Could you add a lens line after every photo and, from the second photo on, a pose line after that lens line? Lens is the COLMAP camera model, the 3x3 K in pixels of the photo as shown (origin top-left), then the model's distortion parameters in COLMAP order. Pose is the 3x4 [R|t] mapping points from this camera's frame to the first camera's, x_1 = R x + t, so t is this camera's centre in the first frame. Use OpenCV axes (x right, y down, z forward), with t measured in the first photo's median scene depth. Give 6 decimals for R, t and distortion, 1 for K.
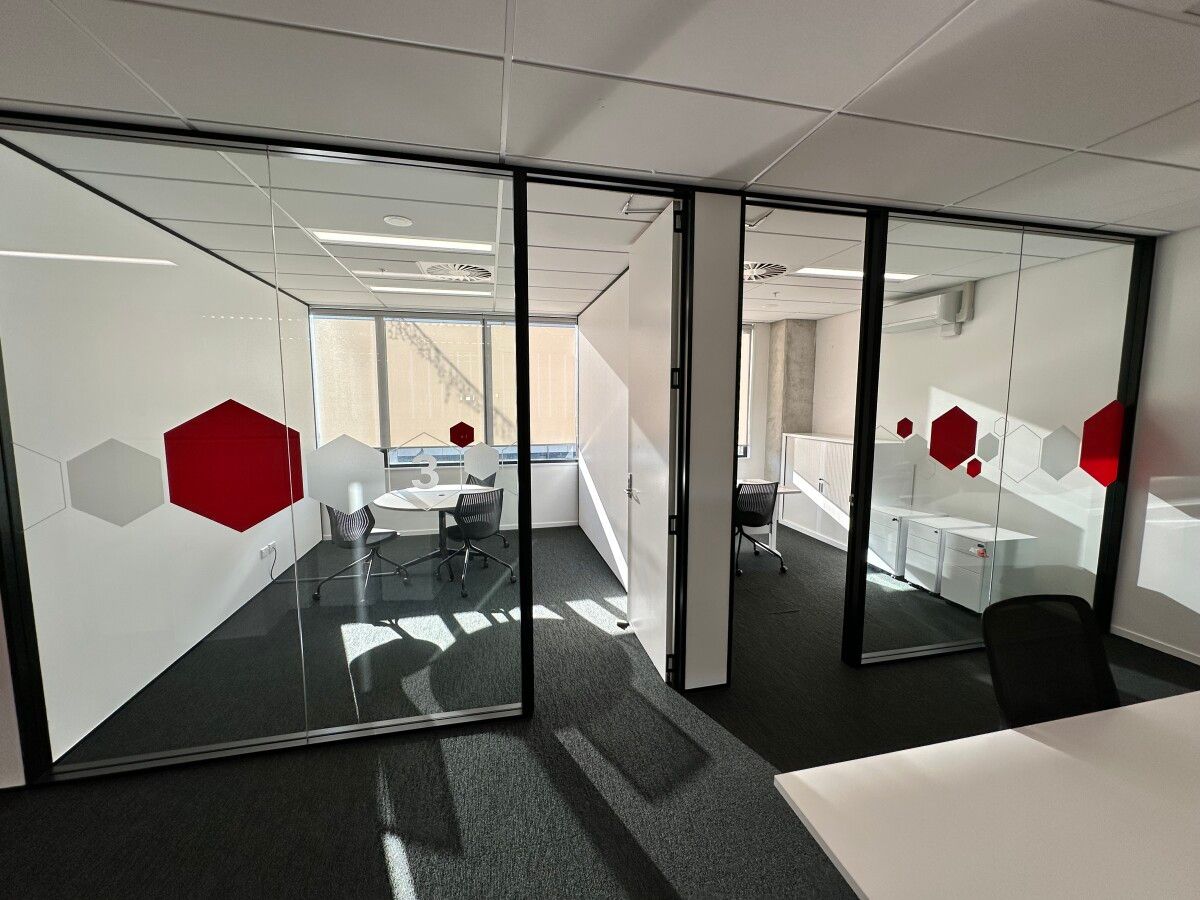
lens RADIAL K [[480.9, 0, 596.1], [0, 480.9, 455.0], [0, 0, 1]] dist [0.000676, -0.000277]
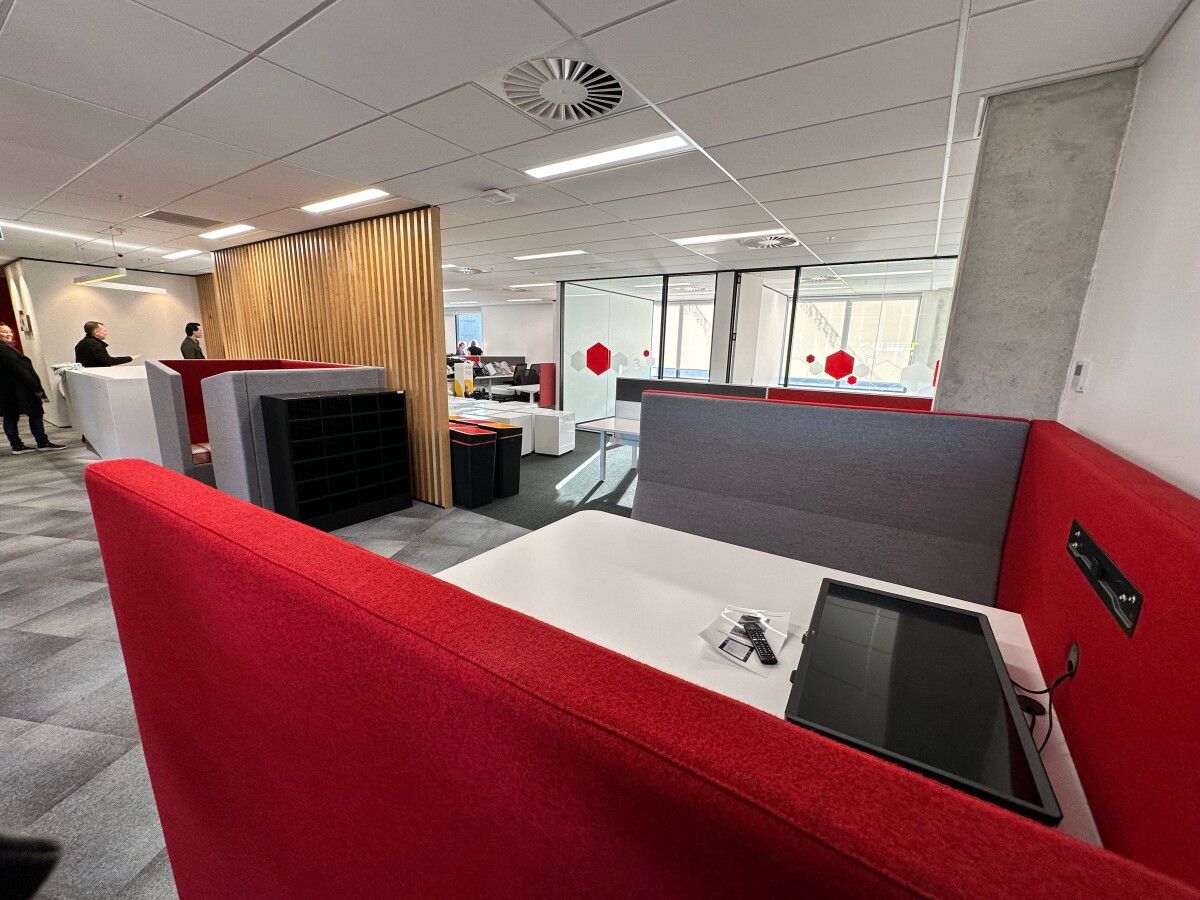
lens RADIAL K [[480.9, 0, 597.9], [0, 480.9, 454.8], [0, 0, 1]] dist [0.000676, -0.000277]
pose [[0.695303, 0.177163, -0.696540, 1.551237], [-0.107031, 0.983860, 0.143400, 0.168536], [0.710703, -0.025155, 0.703042, -1.309251]]
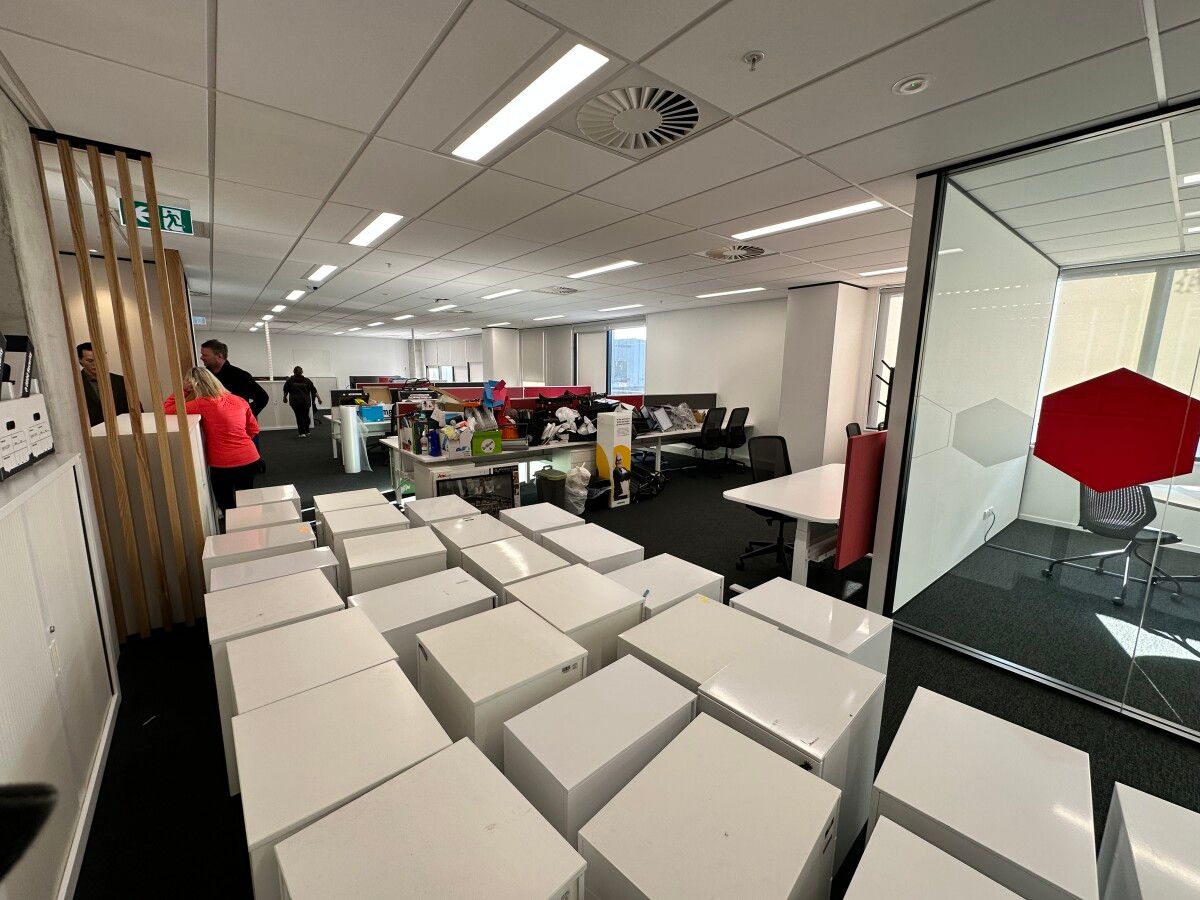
lens RADIAL K [[480.9, 0, 601.1], [0, 480.9, 451.1], [0, 0, 1]] dist [0.000676, -0.000277]
pose [[0.444880, 0.155248, -0.882032, -0.205241], [-0.110517, 0.986850, 0.117954, 0.043857], [0.888745, 0.045004, 0.456187, -0.327783]]
